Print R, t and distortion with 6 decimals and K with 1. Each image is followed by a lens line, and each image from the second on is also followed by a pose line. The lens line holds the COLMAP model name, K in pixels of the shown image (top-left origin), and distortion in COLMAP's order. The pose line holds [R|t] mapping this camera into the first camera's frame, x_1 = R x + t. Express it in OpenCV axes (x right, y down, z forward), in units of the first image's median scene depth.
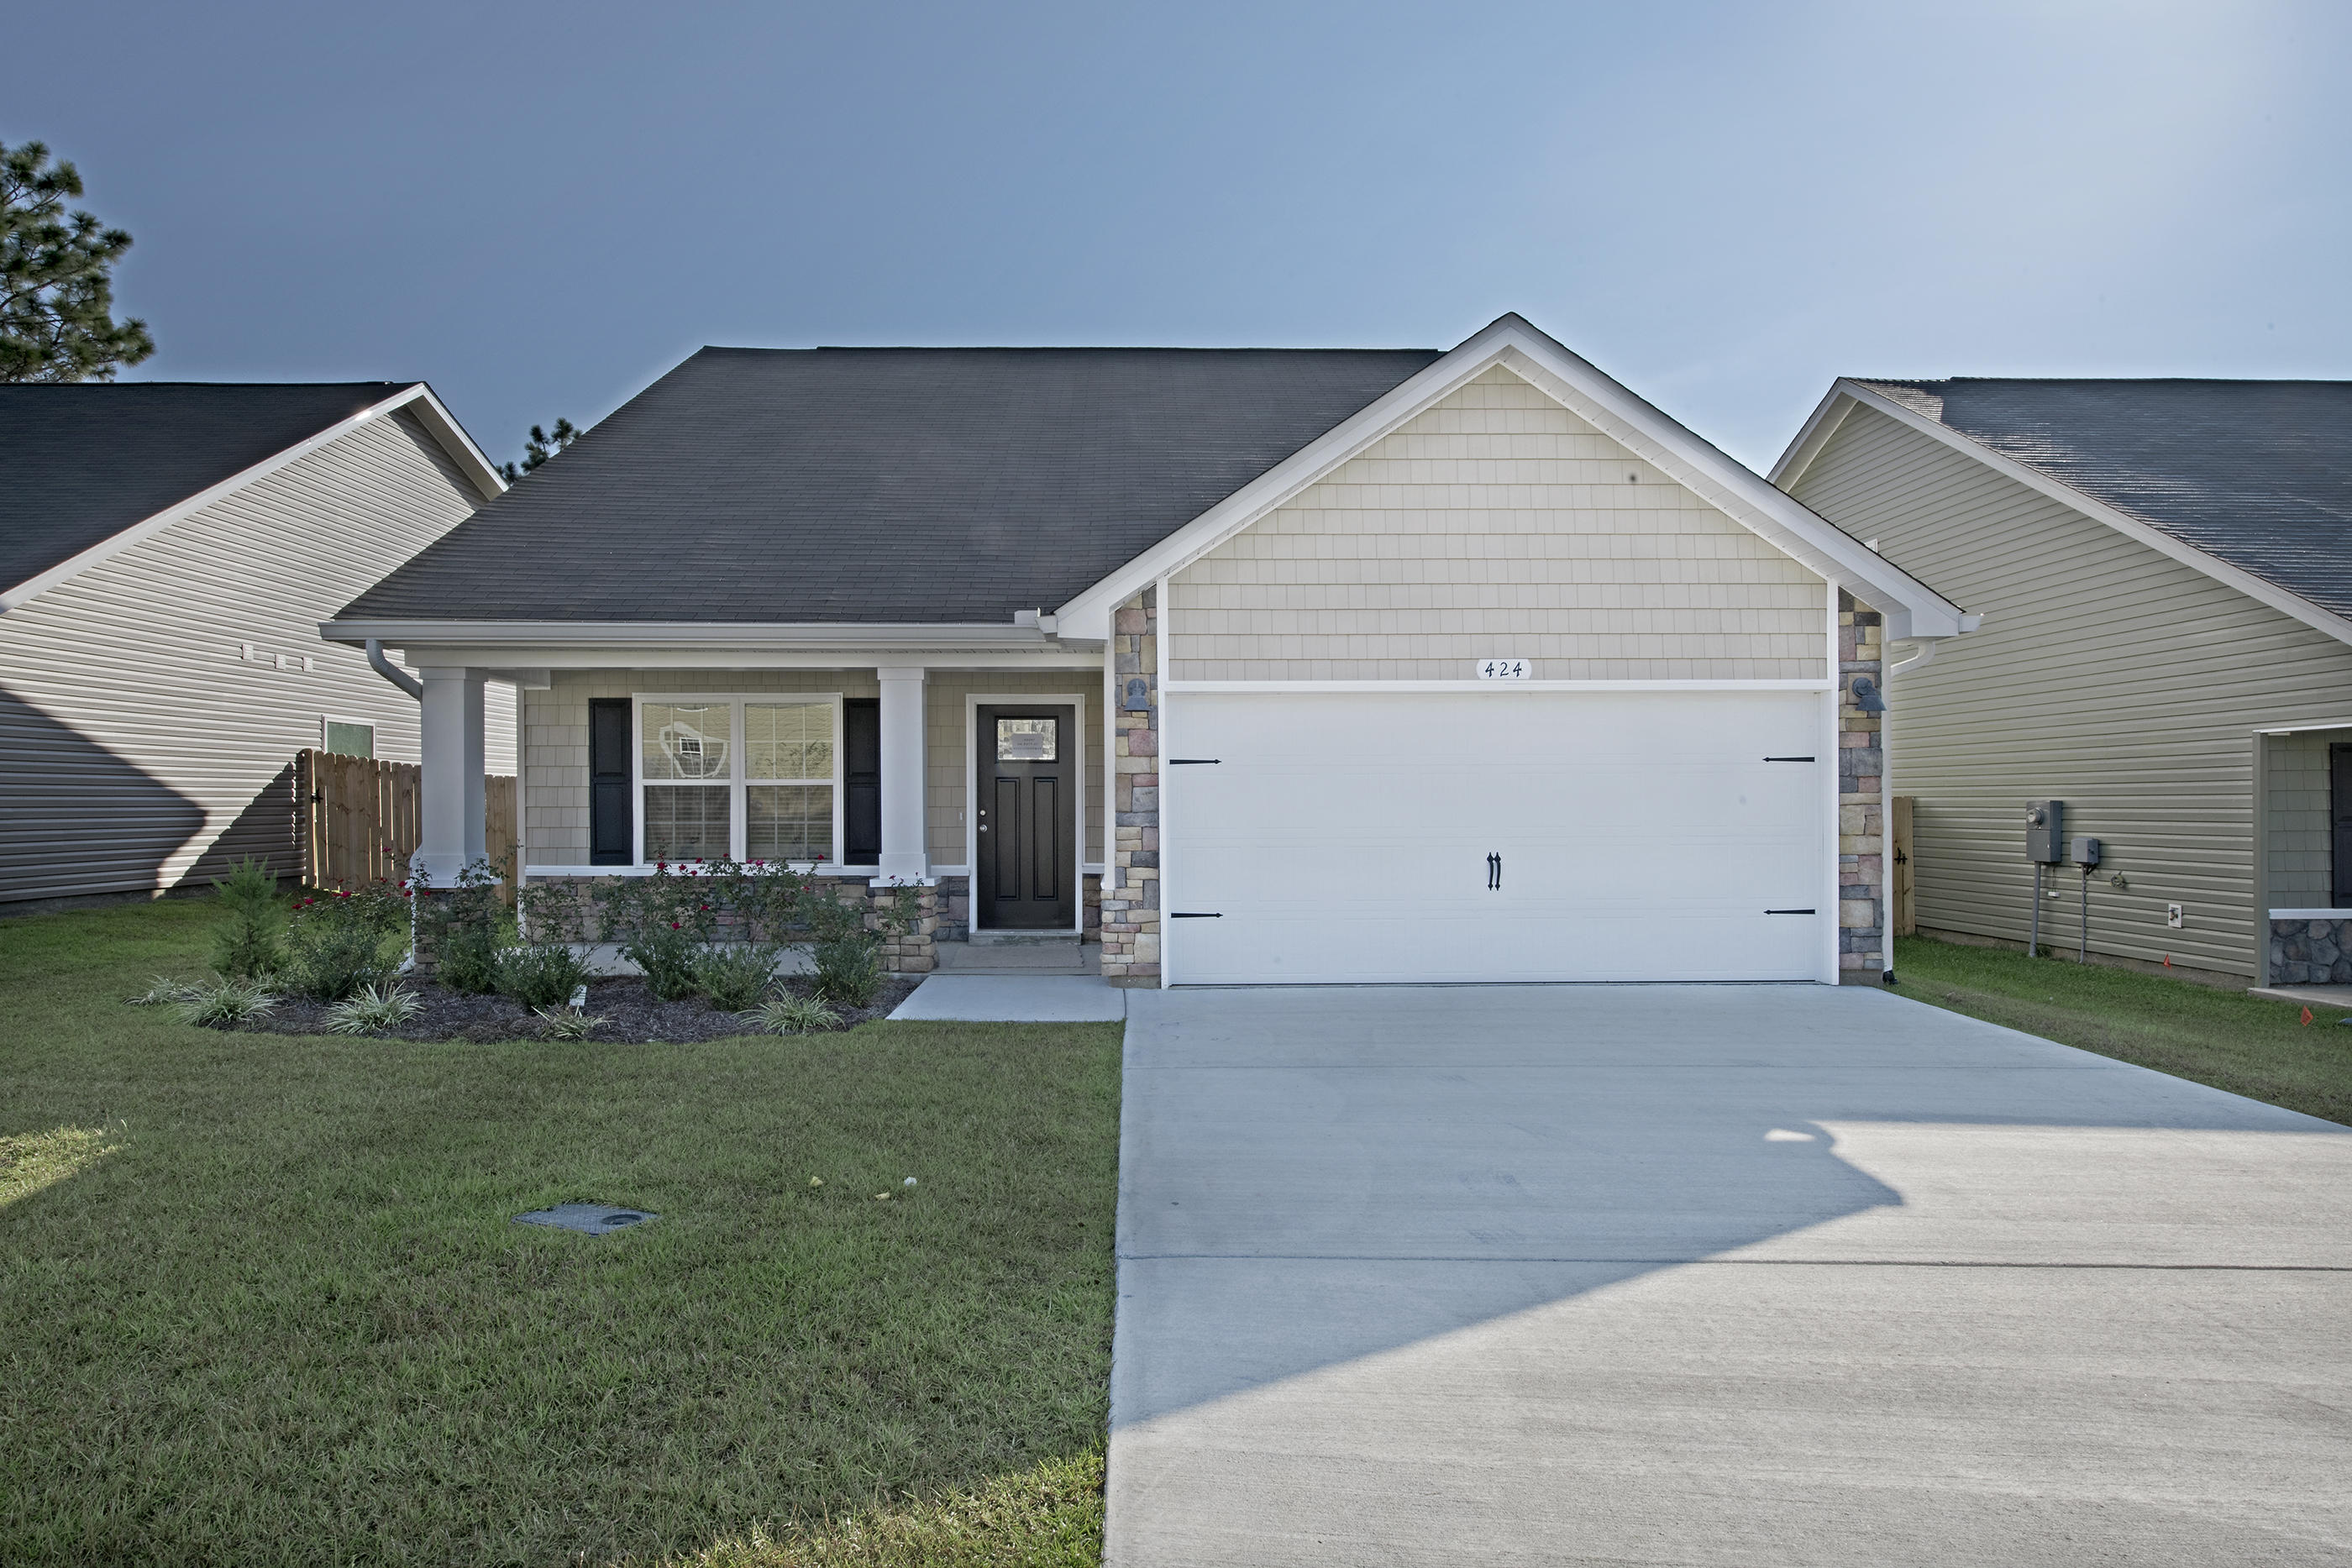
lens RADIAL K [[1288.9, 0, 1182.0], [0, 1288.9, 787.7], [0, 0, 1]] dist [-0.006233, -0.000228]
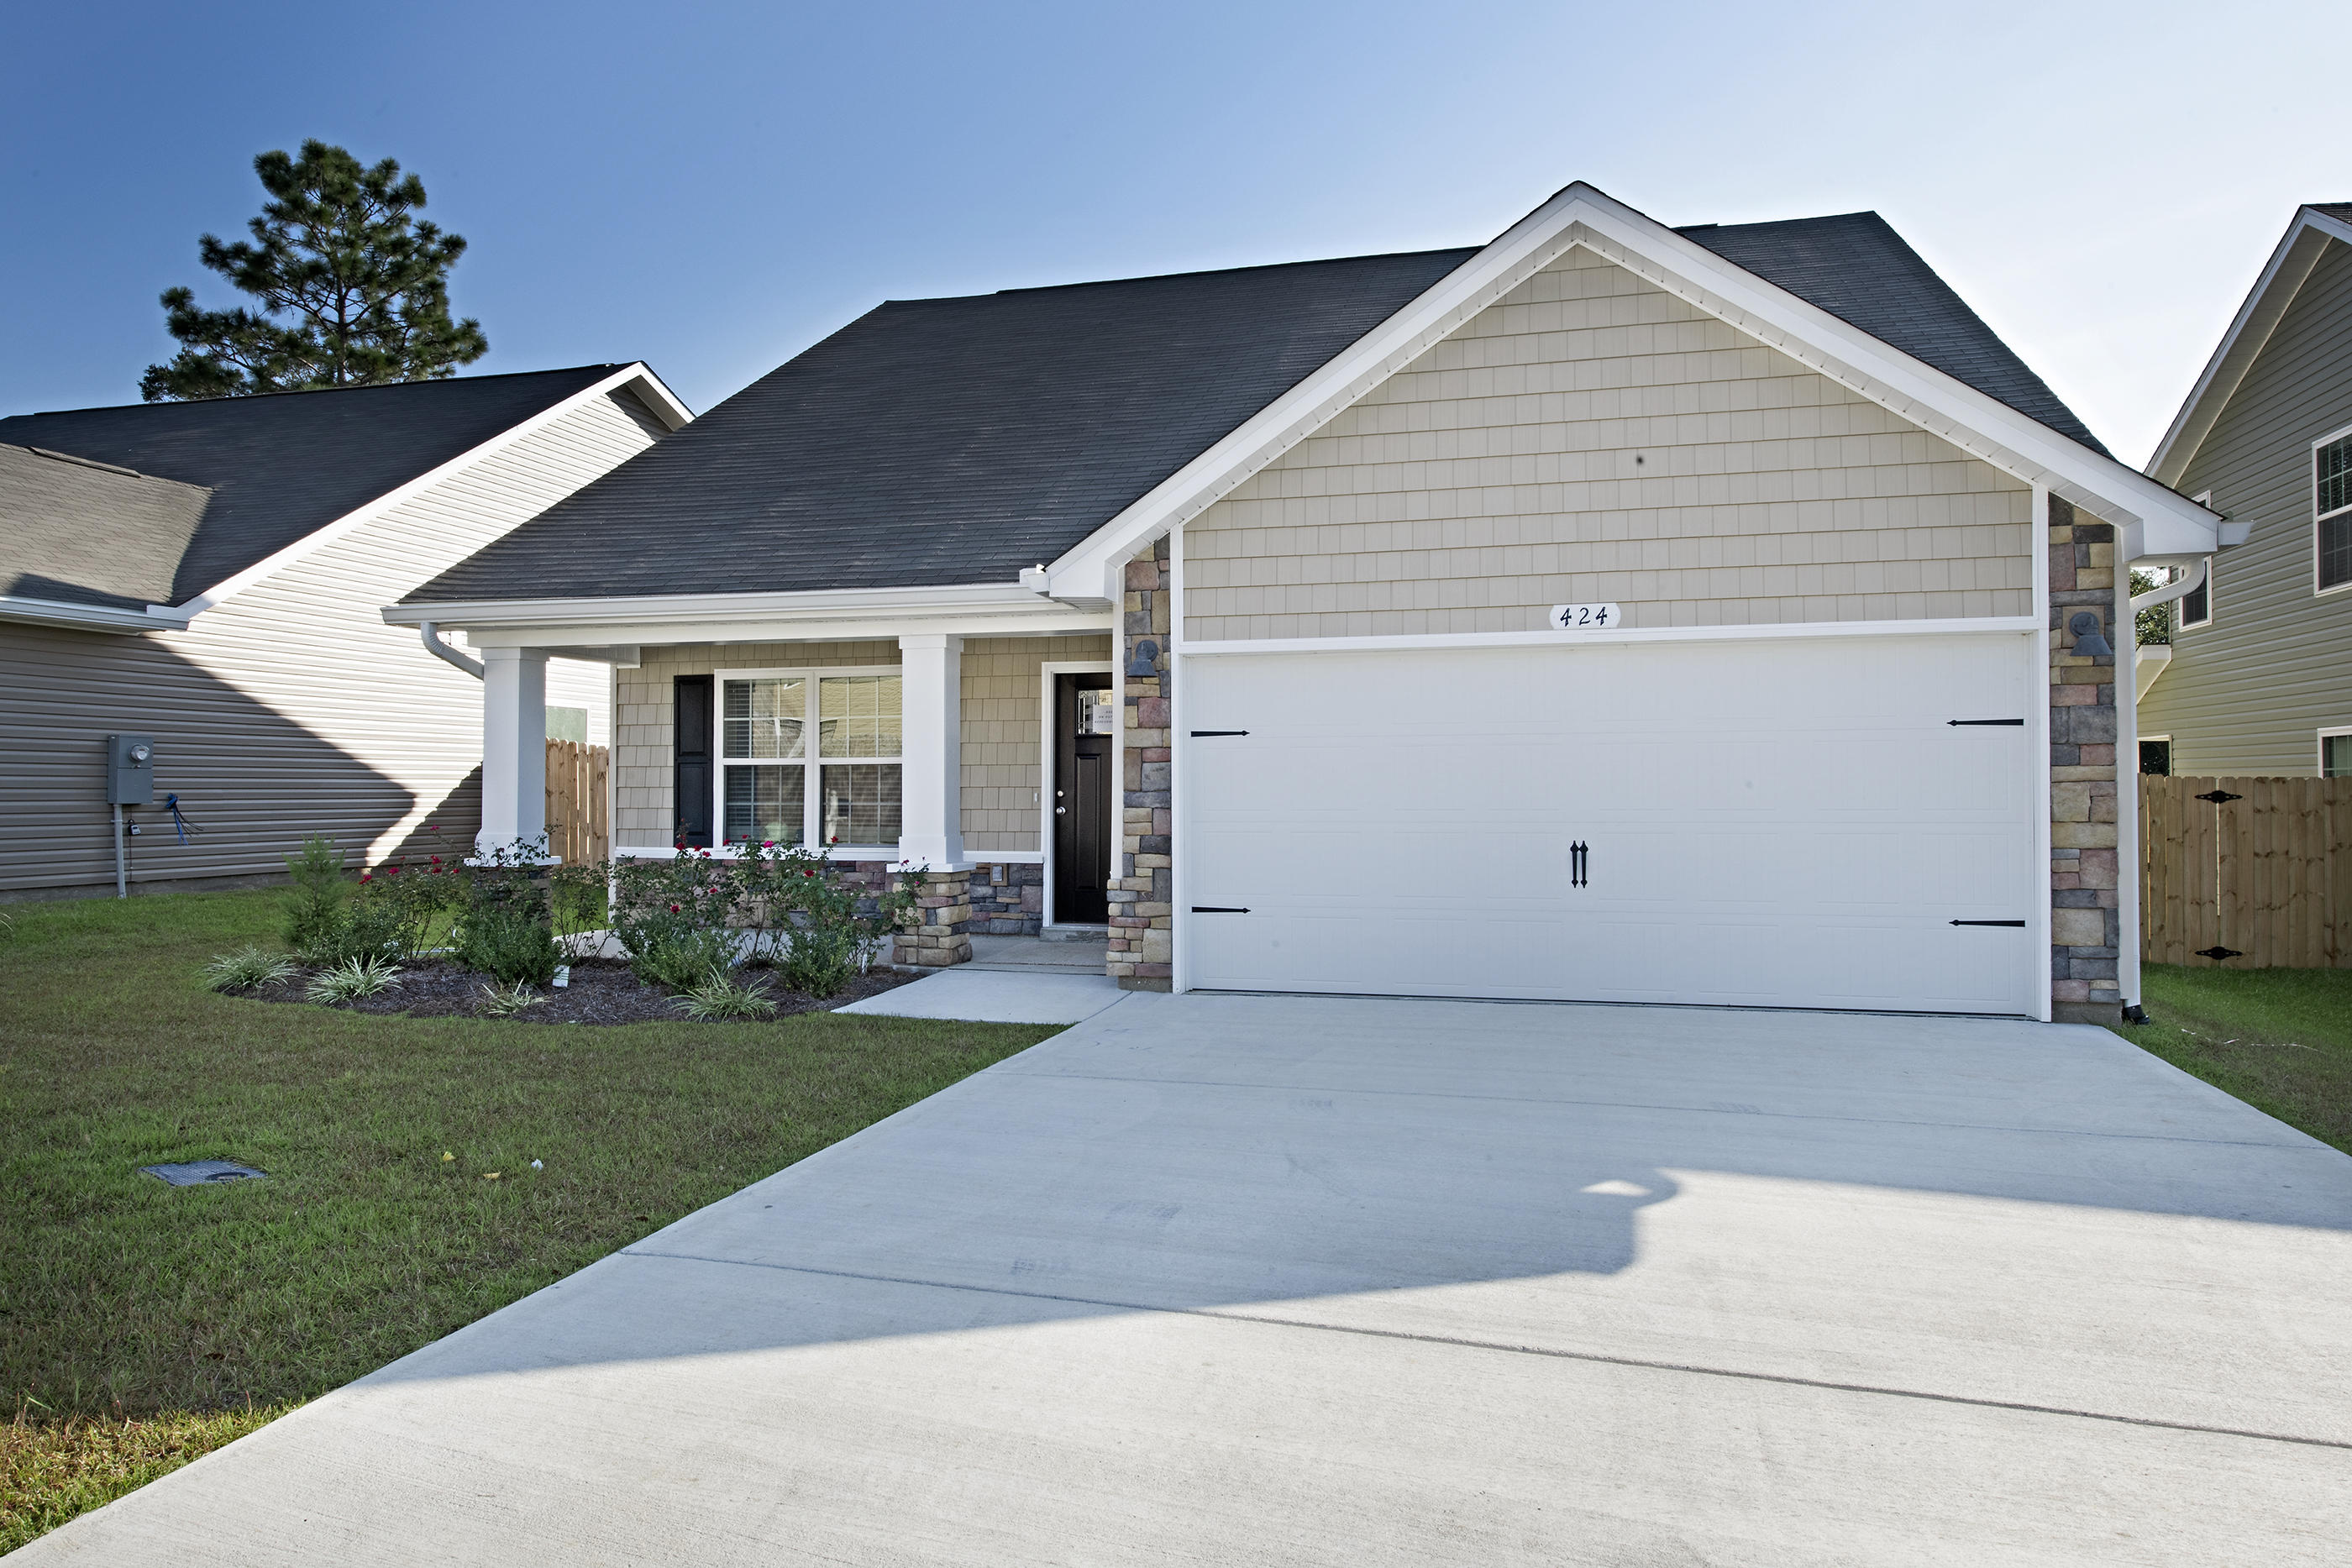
lens RADIAL K [[1484.3, 0, 1139.5], [0, 1484.3, 743.4], [0, 0, 1]] dist [0.001797, -0.003696]
pose [[0.962433, -0.008272, -0.271395, 0.184268], [0.003212, 0.999813, -0.019083, 0.004424], [0.271502, 0.017495, 0.962279, 0.015345]]
